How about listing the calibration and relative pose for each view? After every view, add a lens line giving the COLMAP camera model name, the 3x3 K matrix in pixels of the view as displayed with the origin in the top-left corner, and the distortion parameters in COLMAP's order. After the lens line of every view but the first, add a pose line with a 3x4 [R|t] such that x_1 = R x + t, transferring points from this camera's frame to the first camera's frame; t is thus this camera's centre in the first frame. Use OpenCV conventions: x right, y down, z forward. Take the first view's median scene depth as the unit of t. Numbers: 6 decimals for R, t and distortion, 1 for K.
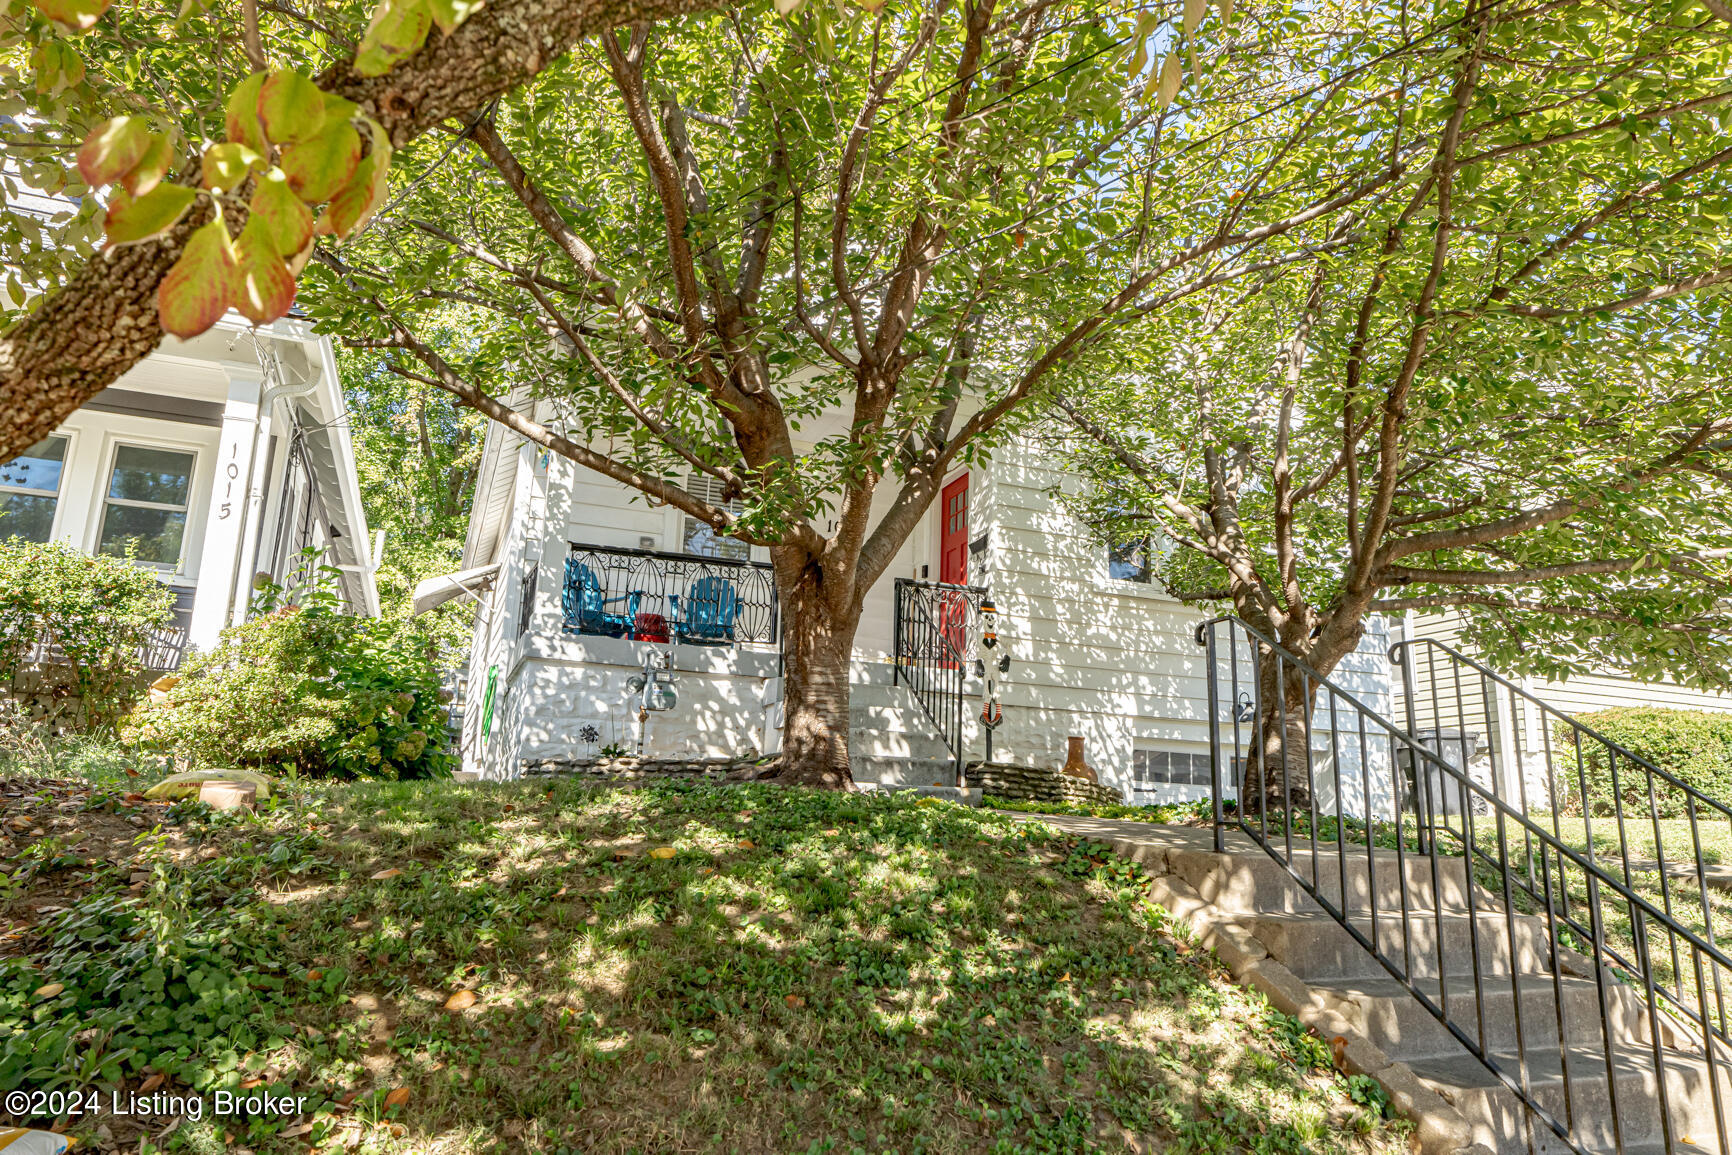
lens RADIAL K [[1154.3, 0, 898.2], [0, 1154.3, 573.8], [0, 0, 1]] dist [-0.002611, -0.110787]
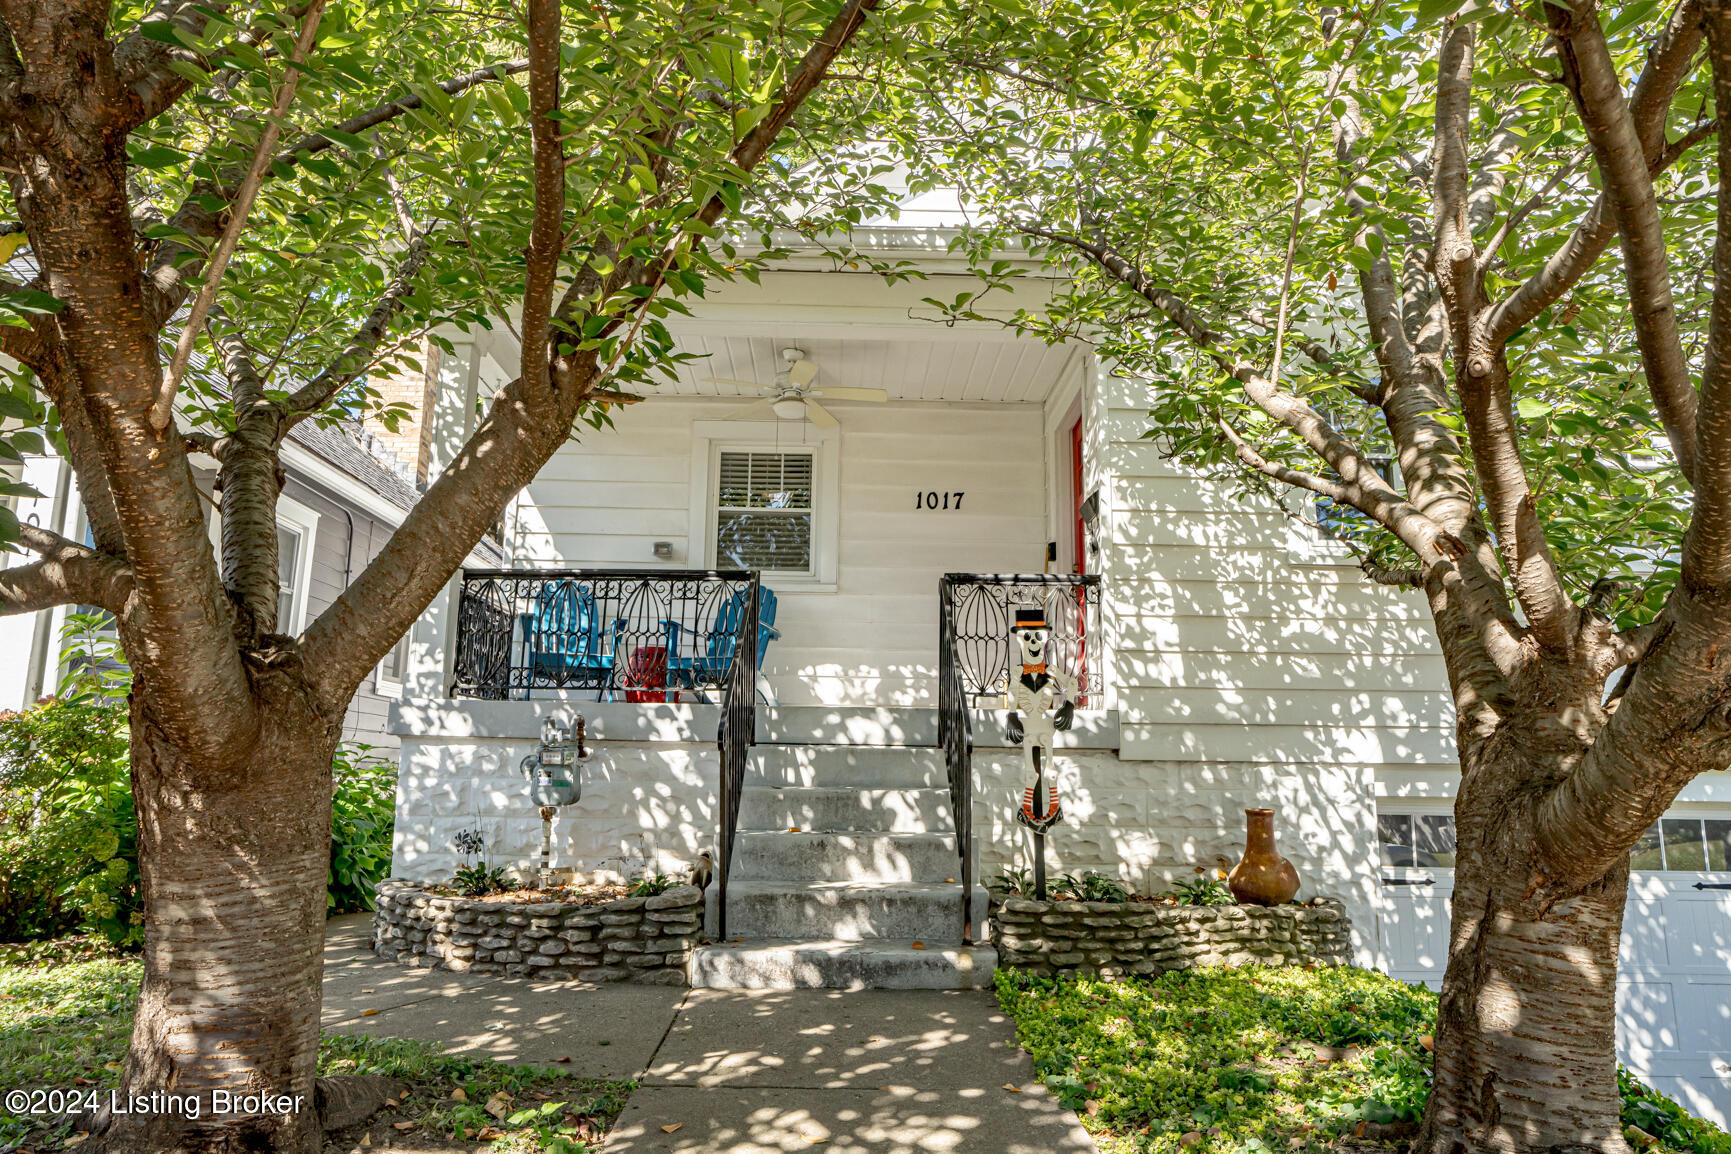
lens RADIAL K [[1112.7, 0, 865.5], [0, 1112.7, 577.0], [0, 0, 1]] dist [-0.039610, 0.024370]
pose [[0.931588, -0.082814, -0.353957, 0.194351], [0.093596, 0.995520, 0.013421, -0.008129], [0.351260, -0.045631, 0.935165, 0.431976]]
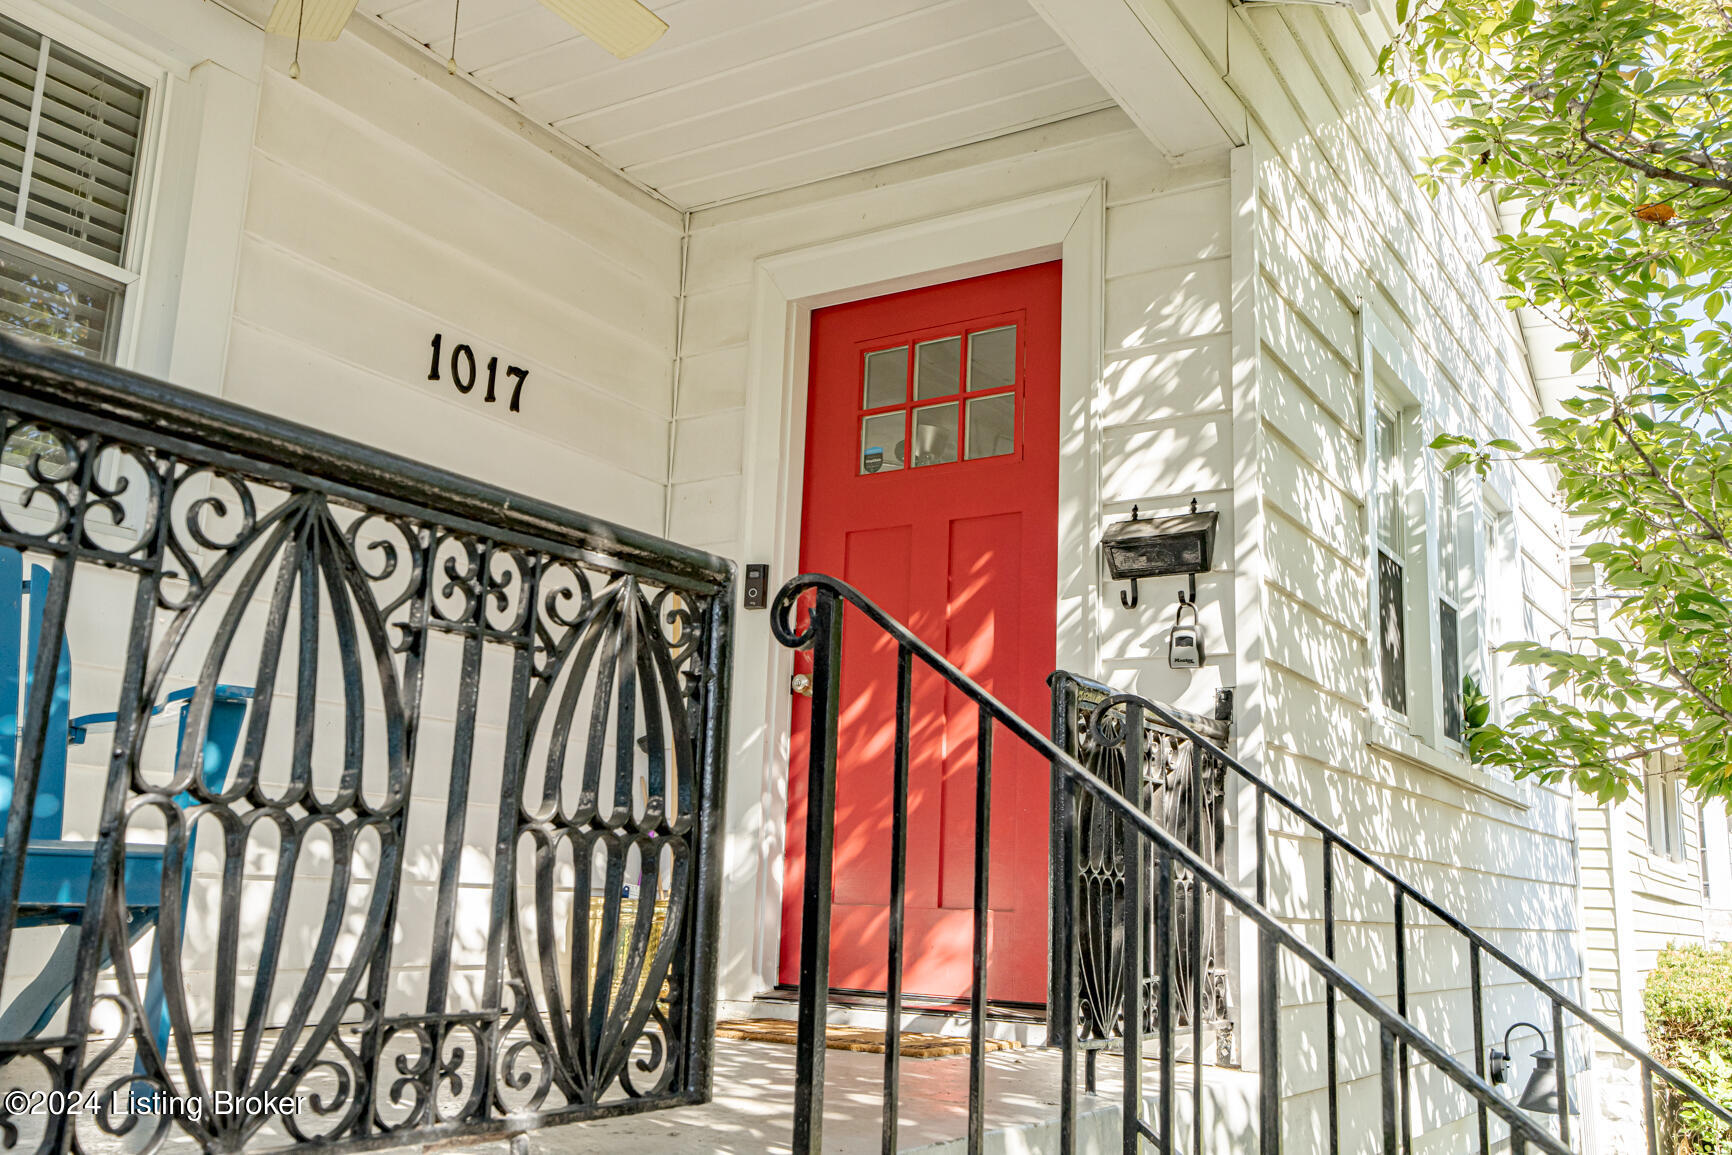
lens RADIAL K [[1565.2, 0, 866.0], [0, 1565.2, 577.5], [0, 0, 1]] dist [0.031188, 0.000220]
pose [[0.815838, 0.123335, 0.564974, -0.217989], [-0.147361, 0.989078, -0.003124, -0.008655], [-0.559189, -0.080707, 0.825103, 0.851095]]
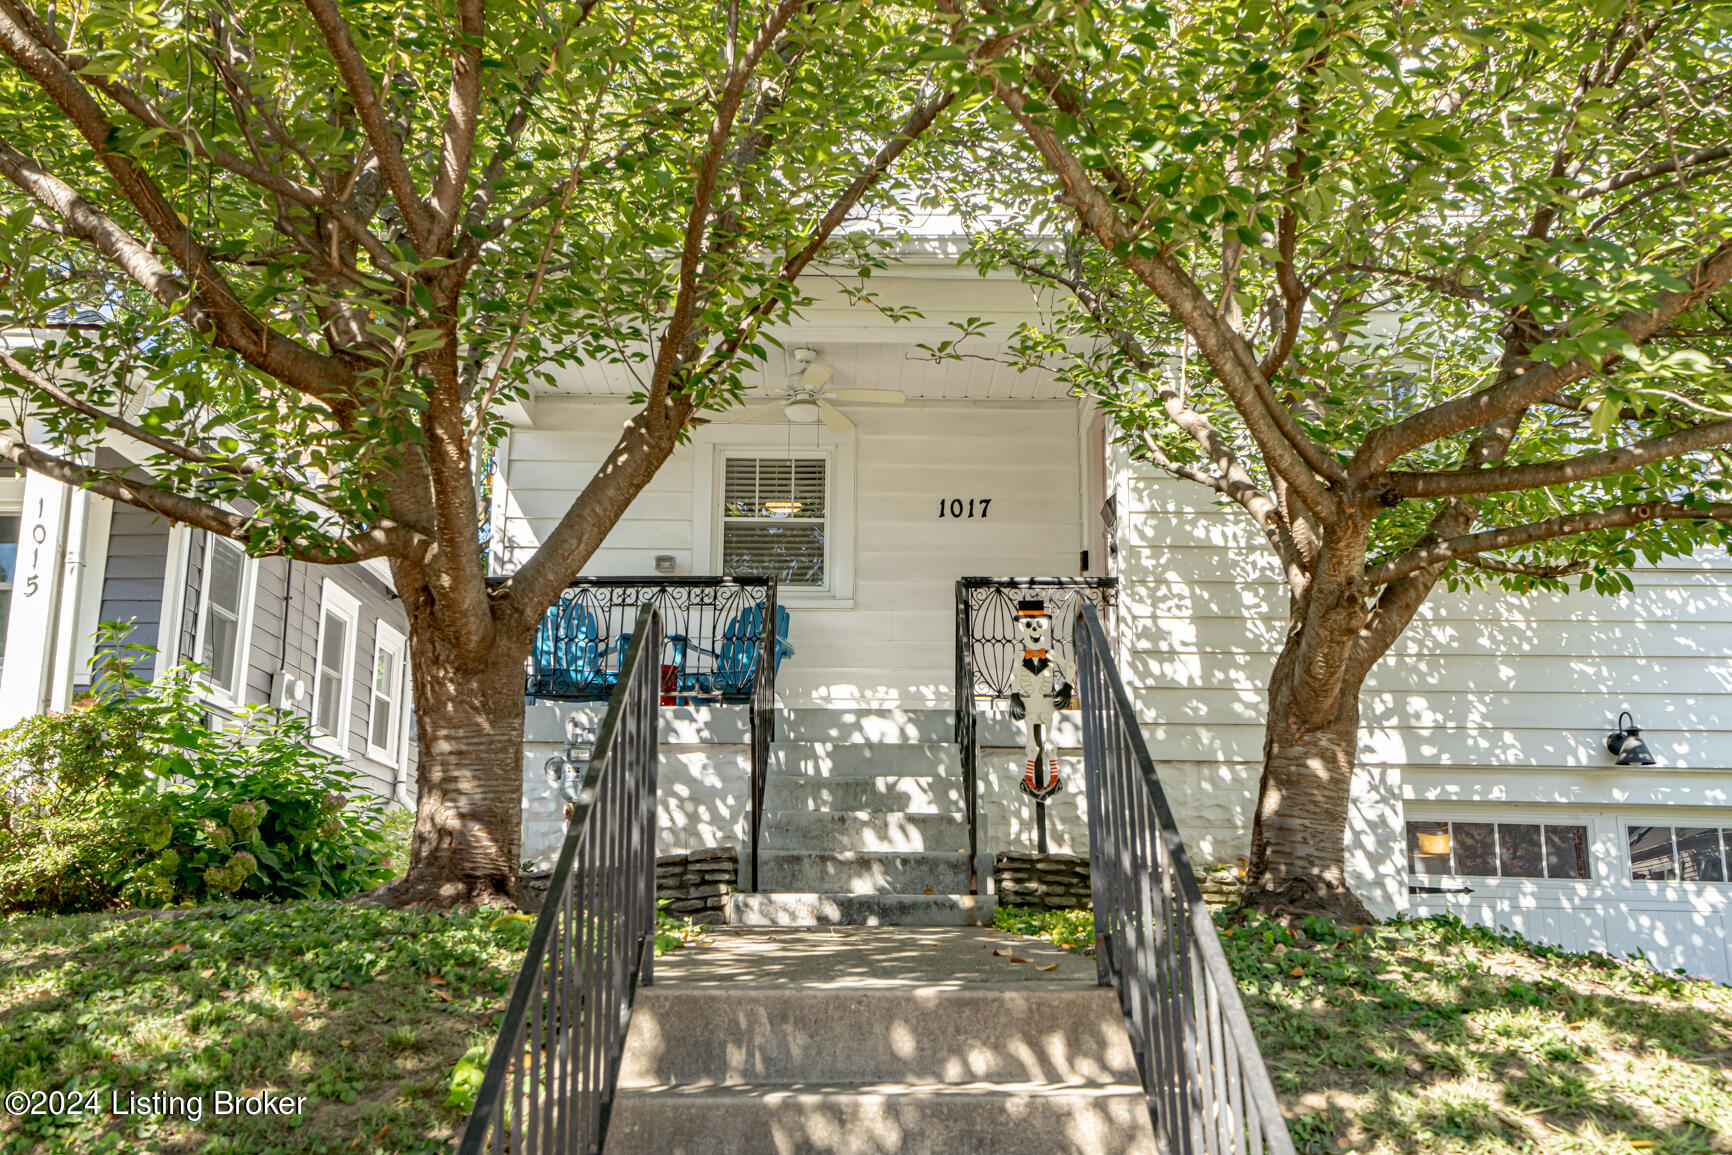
lens RADIAL K [[1718.5, 0, 866.0], [0, 1718.5, 577.5], [0, 0, 1]] dist [0.070153, 0.010644]
pose [[0.924135, -0.106145, -0.367026, 0.332784], [0.103051, 0.994280, -0.028076, 0.027661], [0.367907, -0.011876, 0.929787, 0.081858]]
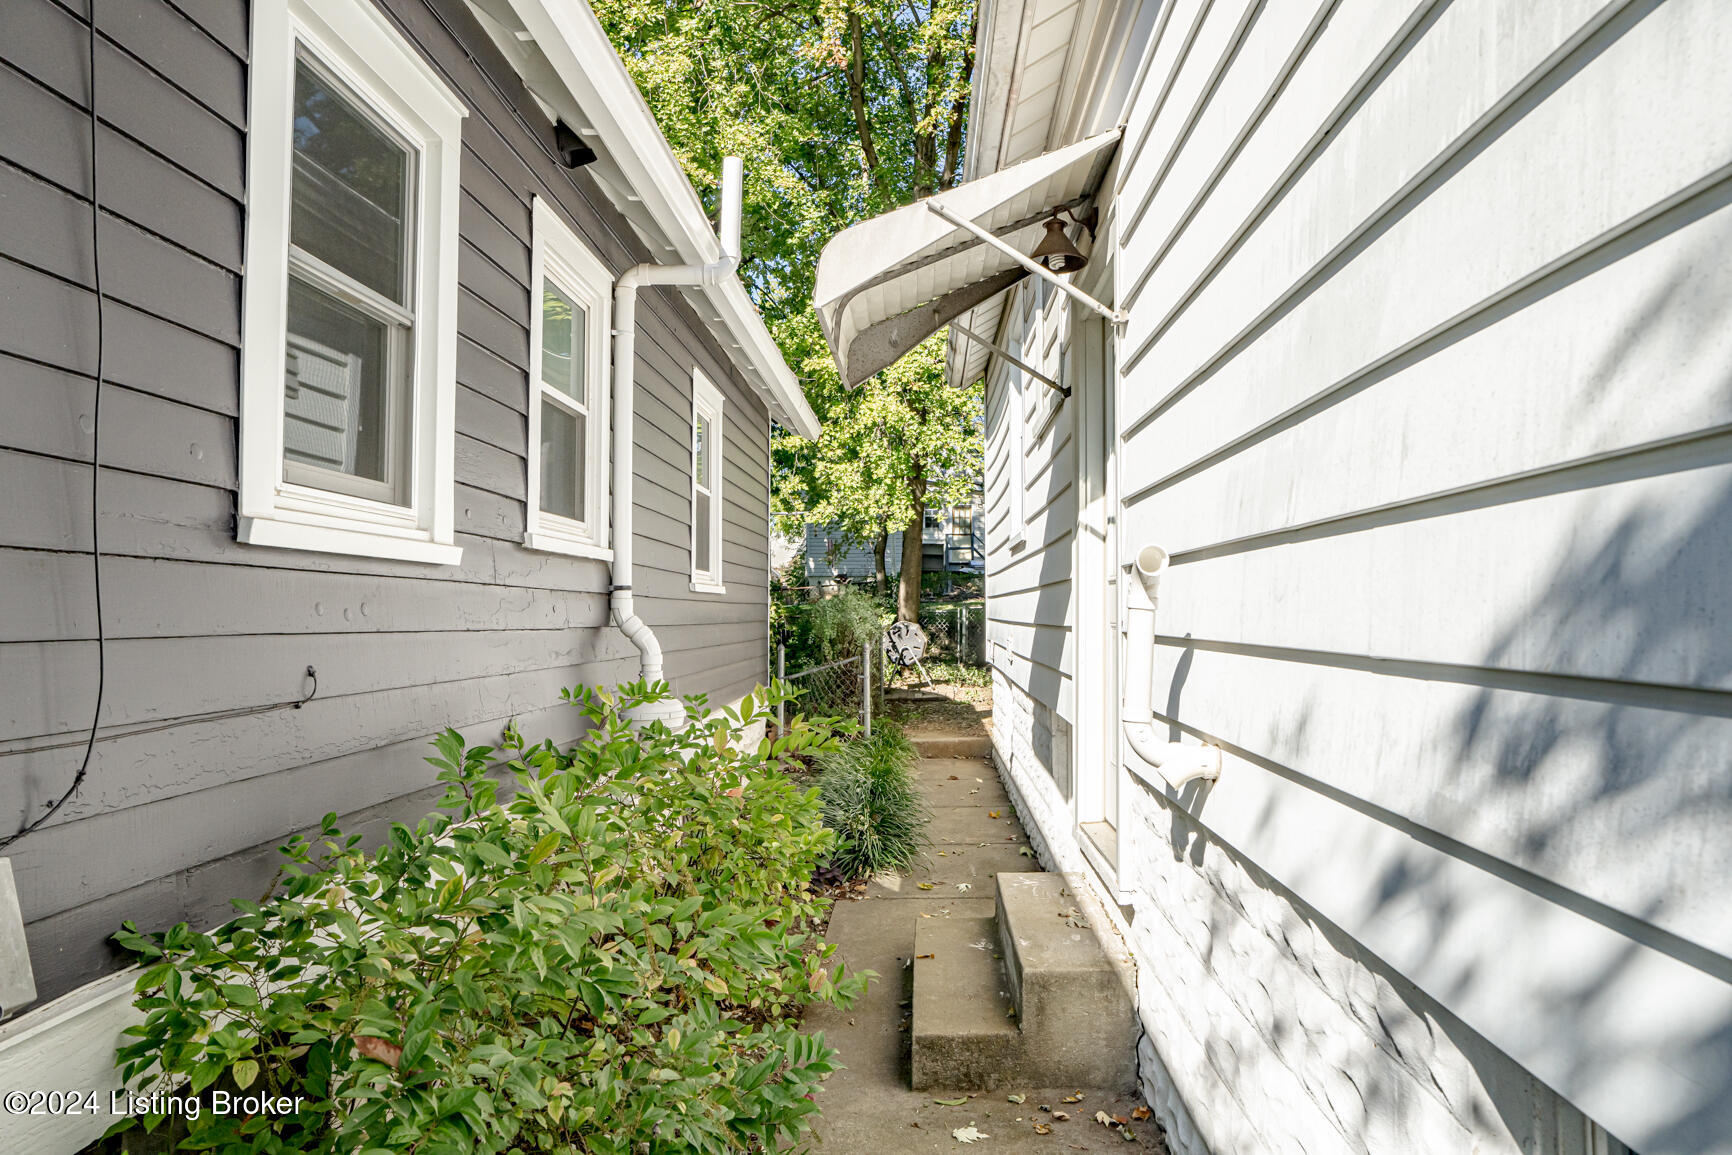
lens RADIAL K [[1113.3, 0, 866.0], [0, 1113.3, 577.5], [0, 0, 1]] dist [-0.039610, 0.024370]
pose [[0.902584, -0.043481, -0.428313, -0.428650], [0.118388, 0.981598, 0.149830, 0.062351], [0.413916, -0.185942, 0.891122, 1.078331]]
